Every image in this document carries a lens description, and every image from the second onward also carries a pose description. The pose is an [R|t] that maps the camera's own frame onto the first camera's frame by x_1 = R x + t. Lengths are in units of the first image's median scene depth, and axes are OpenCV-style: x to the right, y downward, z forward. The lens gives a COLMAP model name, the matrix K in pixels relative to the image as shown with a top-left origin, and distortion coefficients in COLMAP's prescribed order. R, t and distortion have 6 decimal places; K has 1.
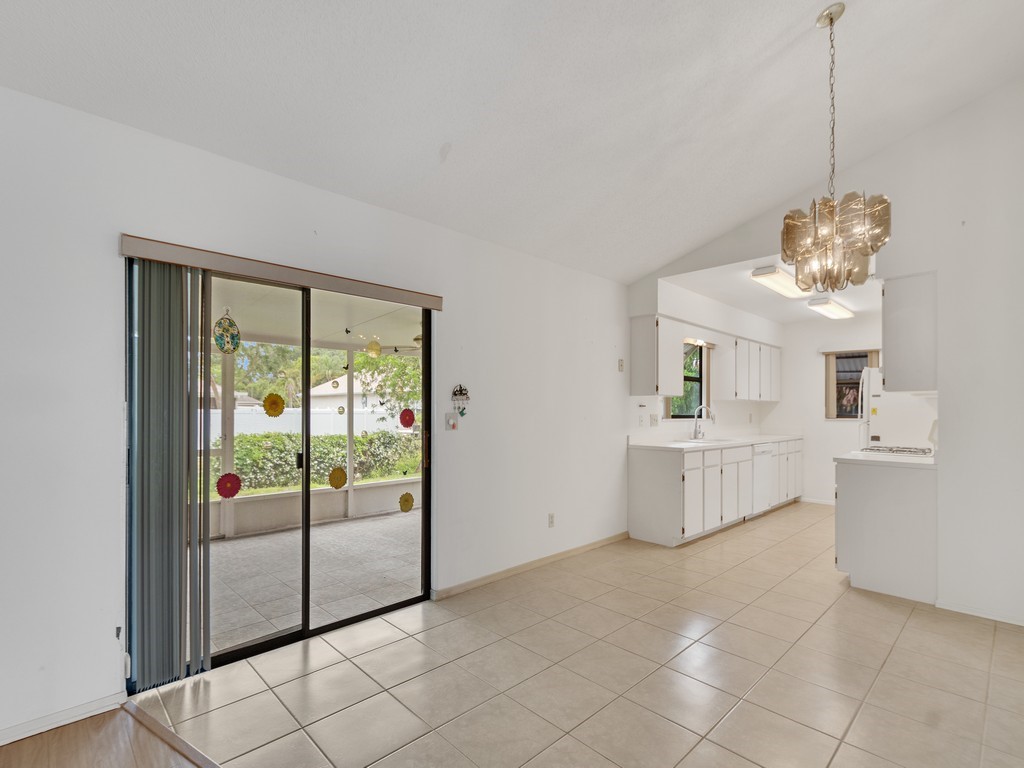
lens RADIAL K [[489.5, 0, 504.0], [0, 489.5, 406.6], [0, 0, 1]] dist [0.010706, -0.000195]
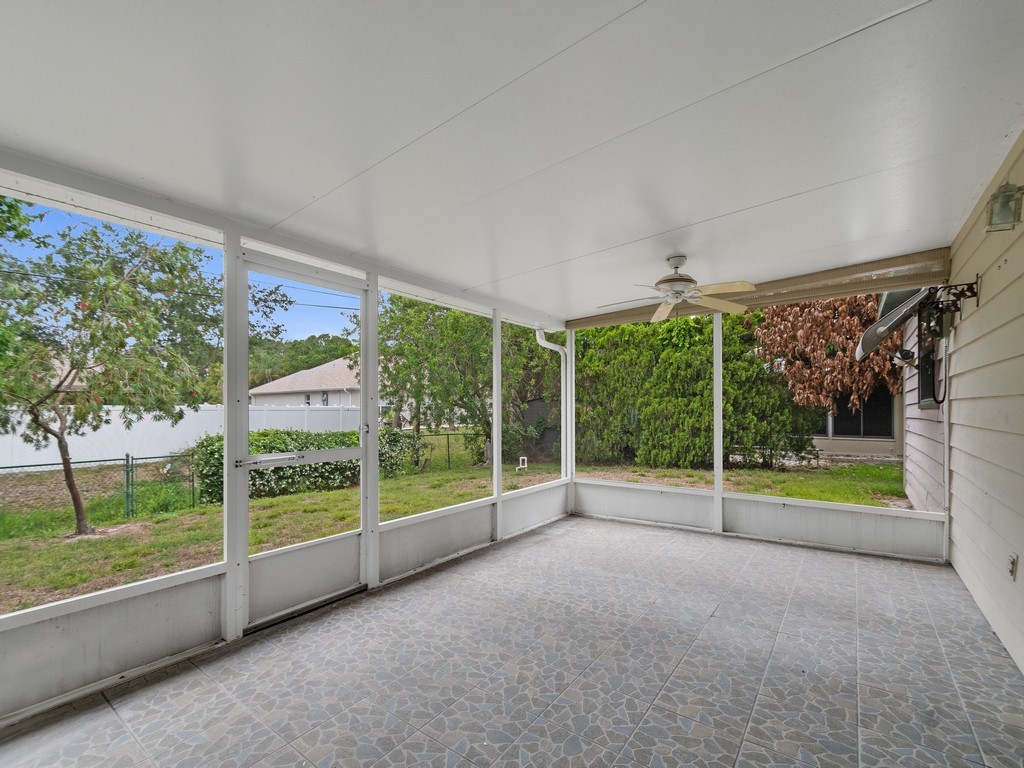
lens RADIAL K [[454.4, 0, 503.1], [0, 454.4, 402.1], [0, 0, 1]] dist [0.002242, -0.000266]
pose [[0.987707, -0.003982, 0.156268, -0.521694], [0.005328, 0.999952, -0.008195, 0.035140], [-0.156228, 0.008927, 0.987681, 0.423736]]
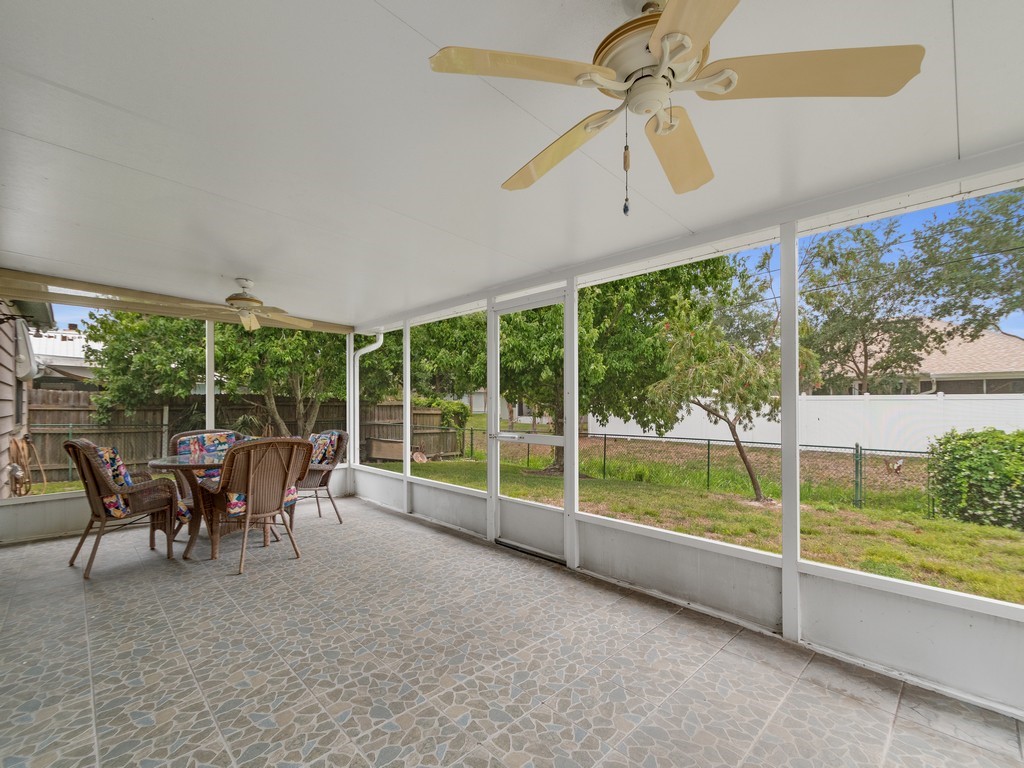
lens RADIAL K [[445.8, 0, 491.9], [0, 445.8, 398.1], [0, 0, 1]] dist [-0.000975, 0.000152]
pose [[-0.003818, -0.010136, -0.999941, 0.067489], [0.010791, 0.999890, -0.010177, 0.038069], [0.999934, -0.010829, -0.003708, 0.963862]]
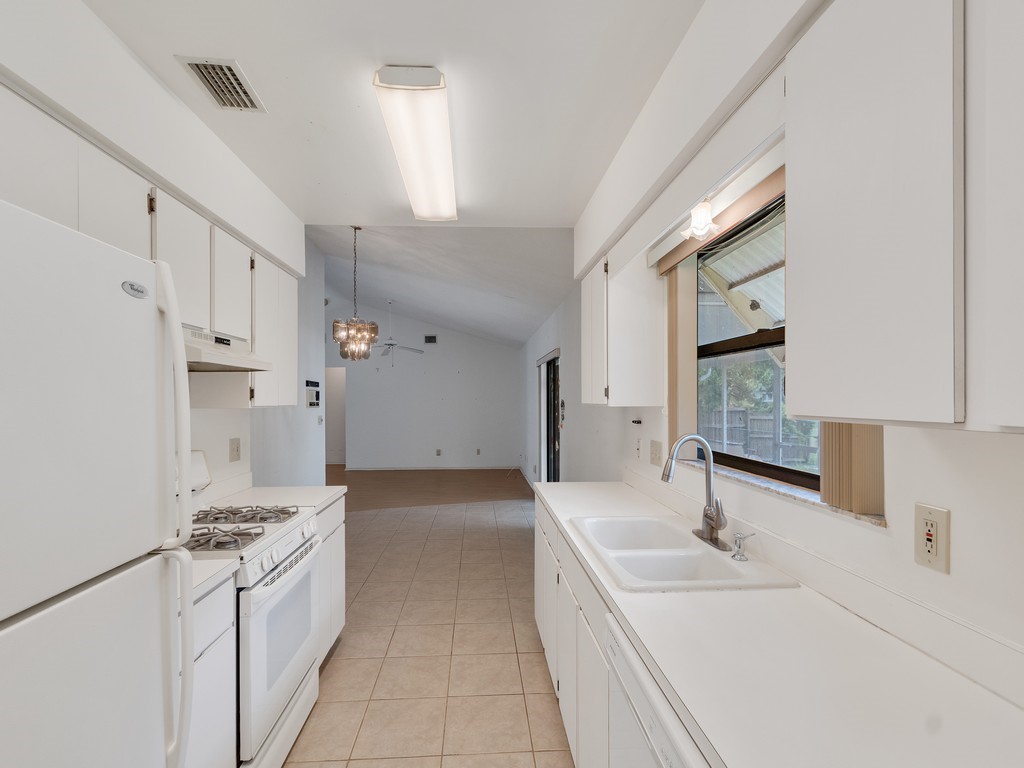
lens RADIAL K [[454.4, 0, 503.1], [0, 454.4, 402.1], [0, 0, 1]] dist [0.002242, -0.000266]
pose [[-0.648511, 0.001821, -0.761203, 0.776239], [0.003520, 0.999994, -0.000607, -0.024450], [0.761197, -0.003073, -0.648513, 1.211204]]
